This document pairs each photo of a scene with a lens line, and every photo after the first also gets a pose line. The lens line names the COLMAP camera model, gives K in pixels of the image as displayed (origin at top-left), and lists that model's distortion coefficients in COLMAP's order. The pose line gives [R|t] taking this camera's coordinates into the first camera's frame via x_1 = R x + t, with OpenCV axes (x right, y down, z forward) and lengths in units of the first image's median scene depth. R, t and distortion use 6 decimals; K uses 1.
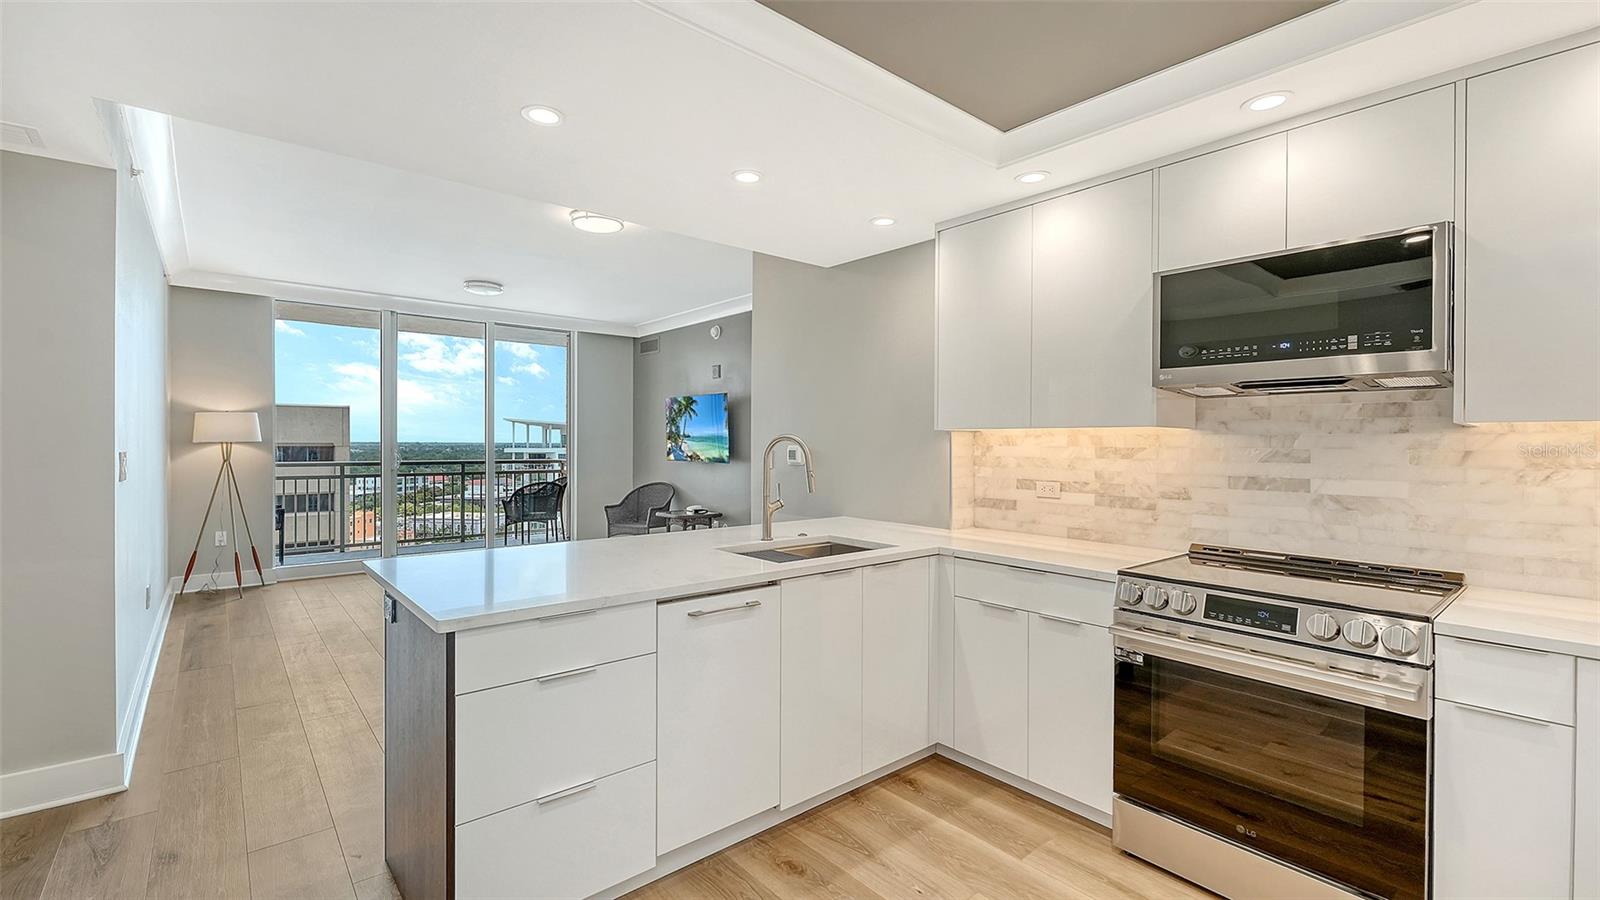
lens RADIAL K [[686.2, 0, 796.8], [0, 686.2, 447.1], [0, 0, 1]] dist [-0.004324, -0.000156]
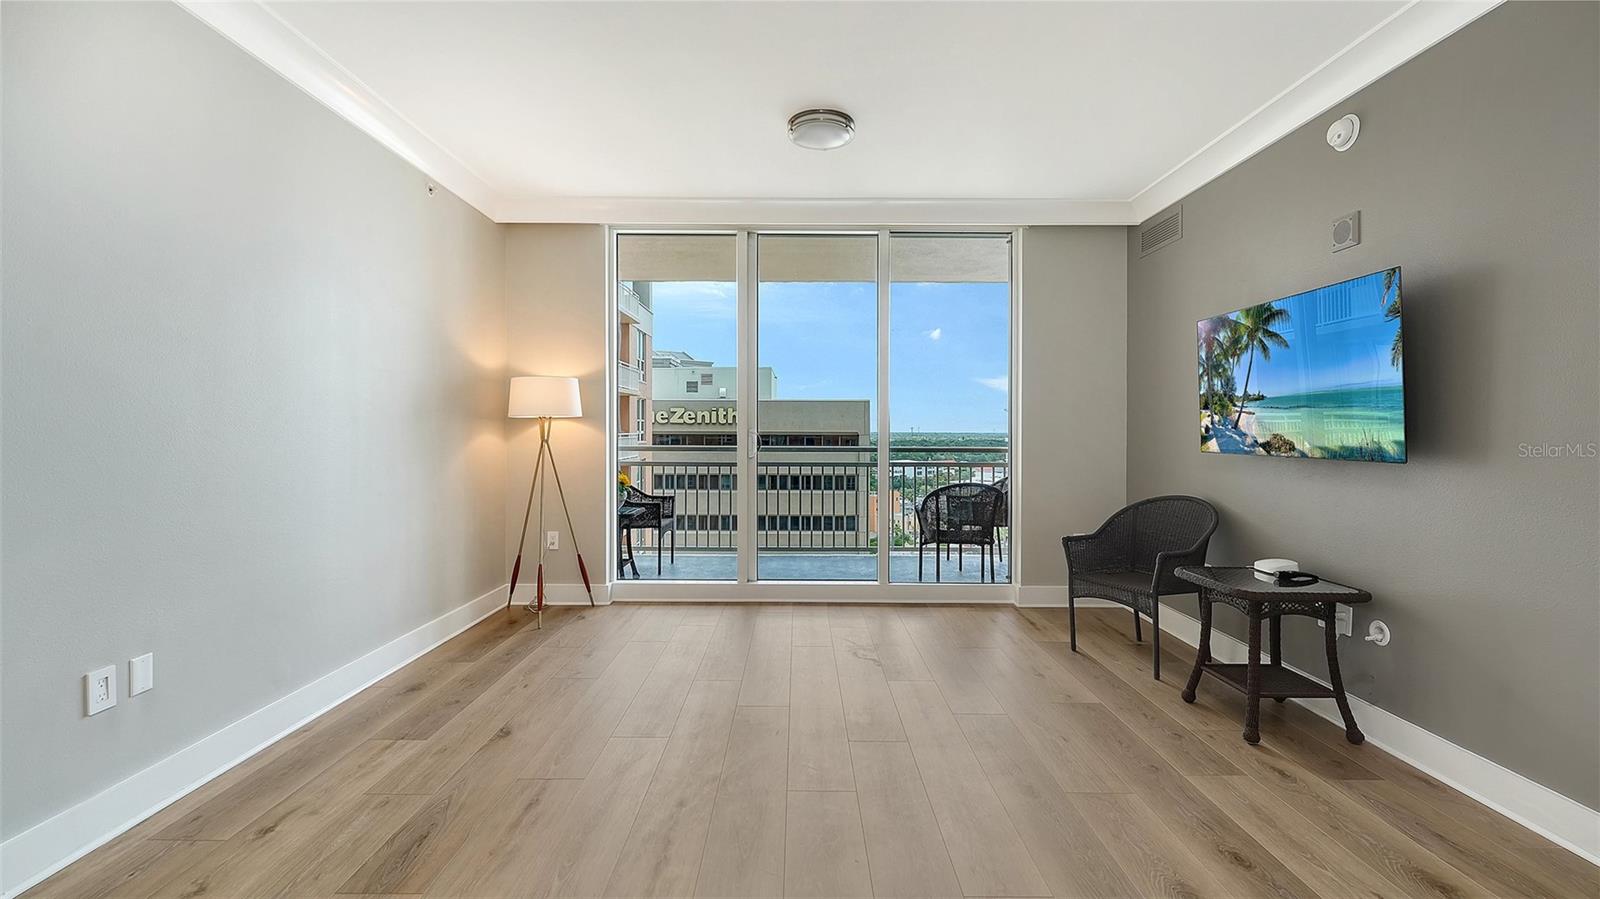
lens RADIAL K [[683.3, 0, 795.5], [0, 683.3, 436.4], [0, 0, 1]] dist [-0.001898, -0.000258]
pose [[0.765647, 0.004578, -0.643245, -0.233159], [-0.005237, 0.999986, 0.000883, 0.021519], [0.643240, 0.002692, 0.765660, 1.072683]]
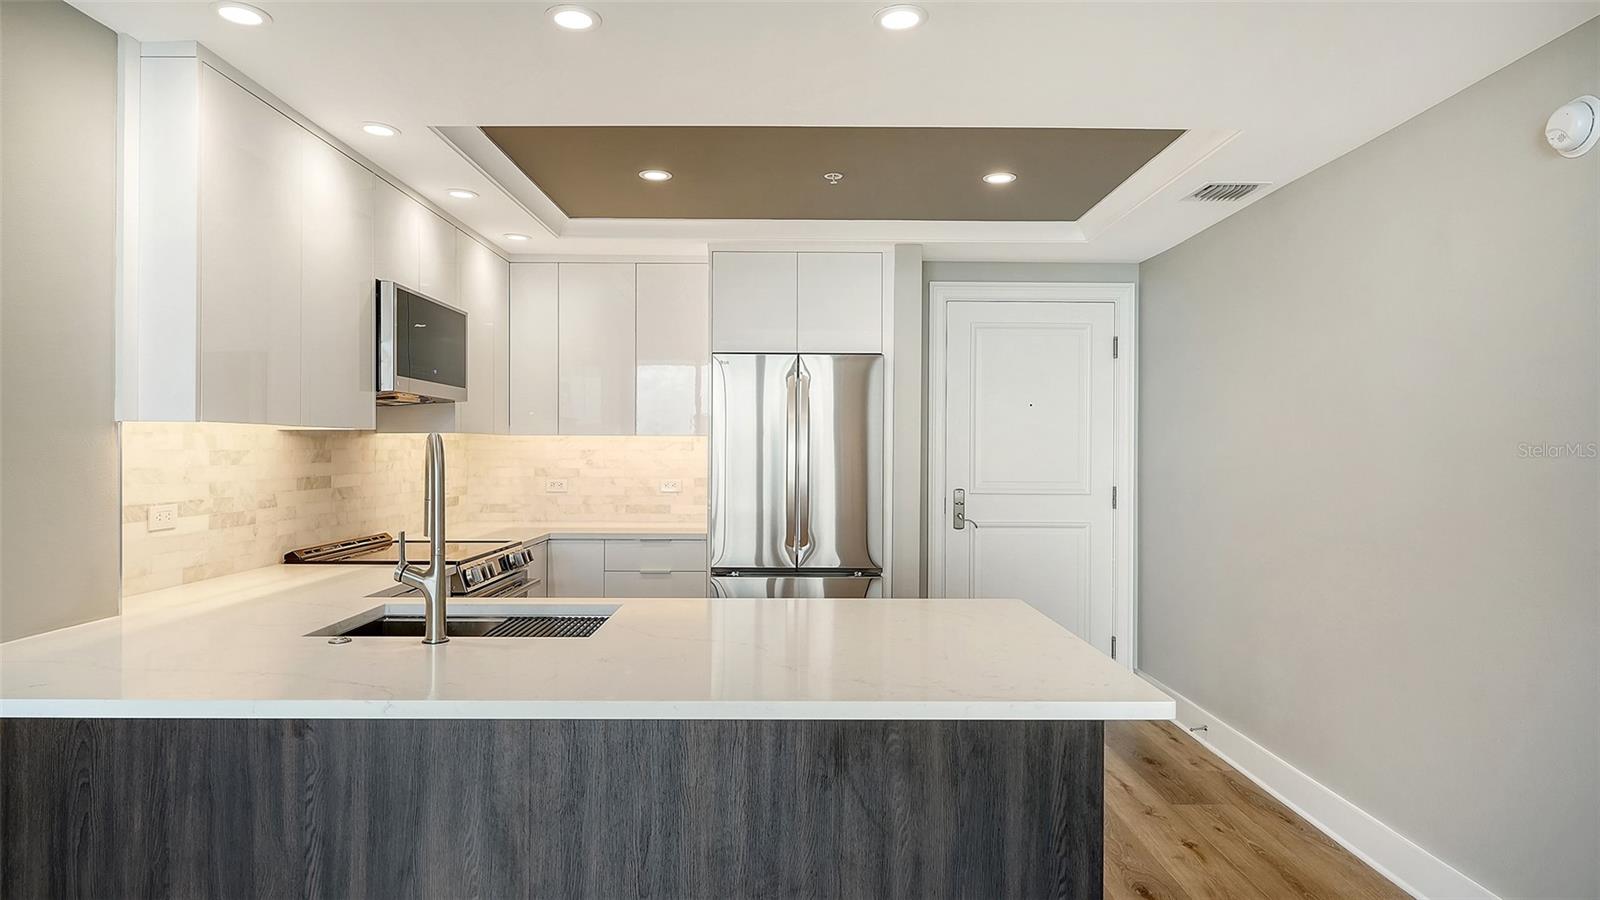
lens RADIAL K [[918.9, 0, 795.1], [0, 918.9, 443.8], [0, 0, 1]] dist [0.002193, -0.000011]
pose [[-0.764905, -0.007294, 0.644102, -0.604878], [-0.005775, 0.999973, 0.004466, -0.013496], [-0.644117, -0.000304, -0.764927, 1.198113]]
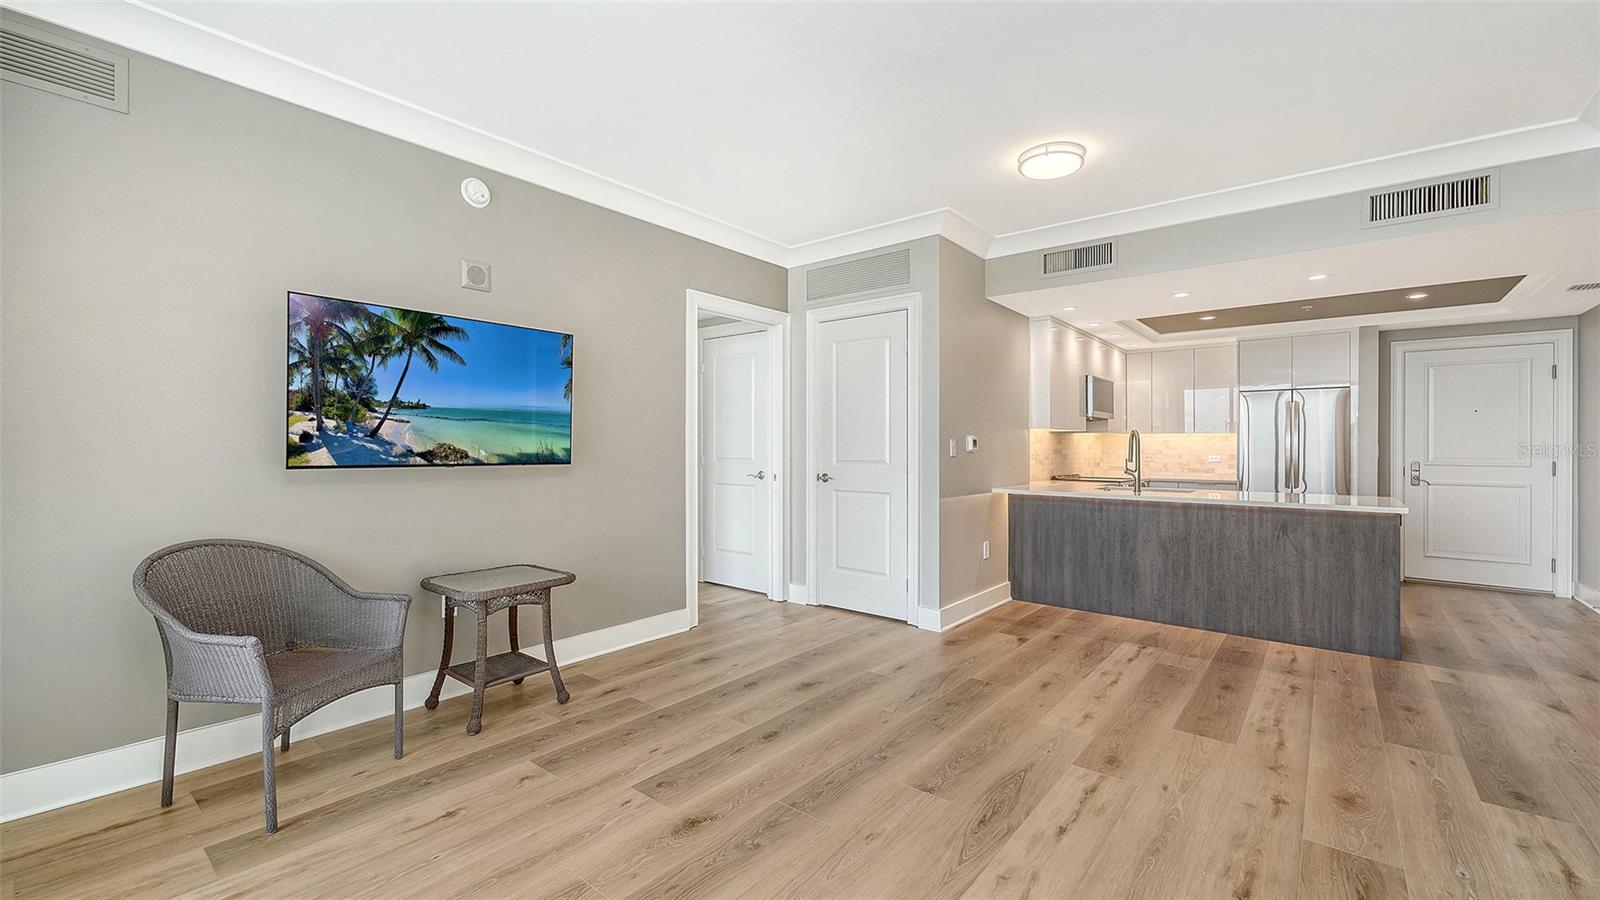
lens RADIAL K [[644.2, 0, 796.6], [0, 644.2, 443.4], [0, 0, 1]] dist [0.000436, -0.000344]
pose [[-0.169848, -0.001370, 0.985469, -1.310871], [-0.001289, 0.999998, 0.001168, 0.013637], [-0.985469, -0.001072, -0.169850, 1.870885]]
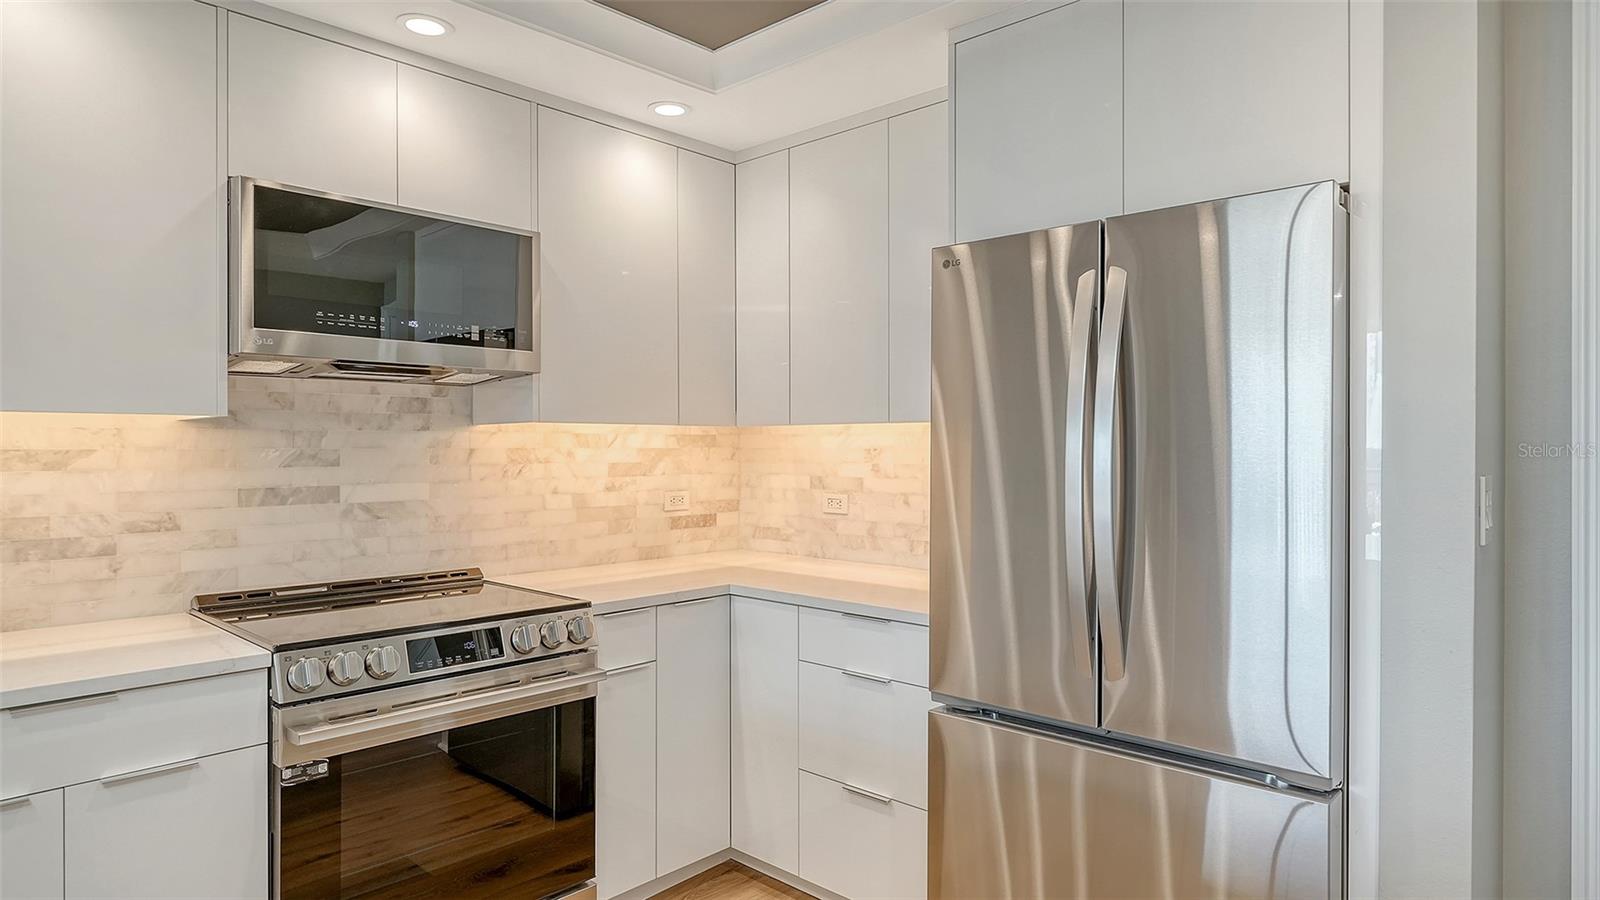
lens RADIAL K [[918.9, 0, 795.1], [0, 918.9, 443.8], [0, 0, 1]] dist [0.002193, -0.000011]
pose [[-0.116831, -0.005567, 0.993136, -0.280509], [0.005056, 0.999968, 0.006200, -0.005042], [-0.993139, 0.005745, -0.116799, 0.420724]]
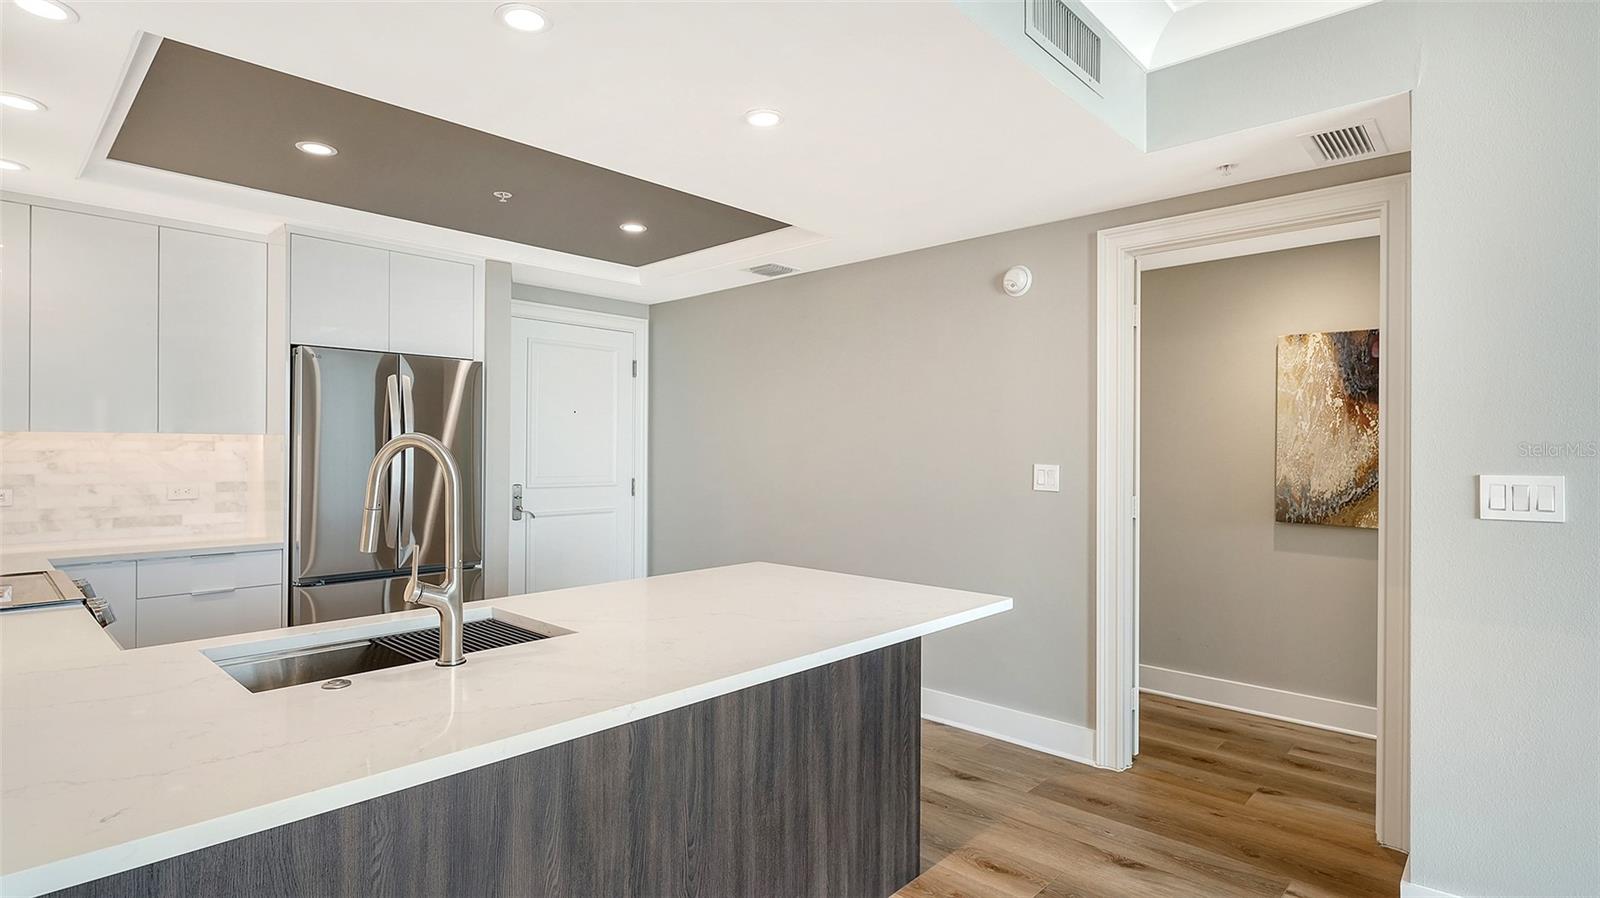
lens RADIAL K [[793.8, 0, 793.5], [0, 793.8, 441.5], [0, 0, 1]] dist [0.000581, -0.000060]
pose [[-0.993936, -0.012296, -0.109267, -0.188748], [-0.011804, 0.999917, -0.005150, -0.011744], [0.109321, -0.003828, -0.993999, 1.381426]]
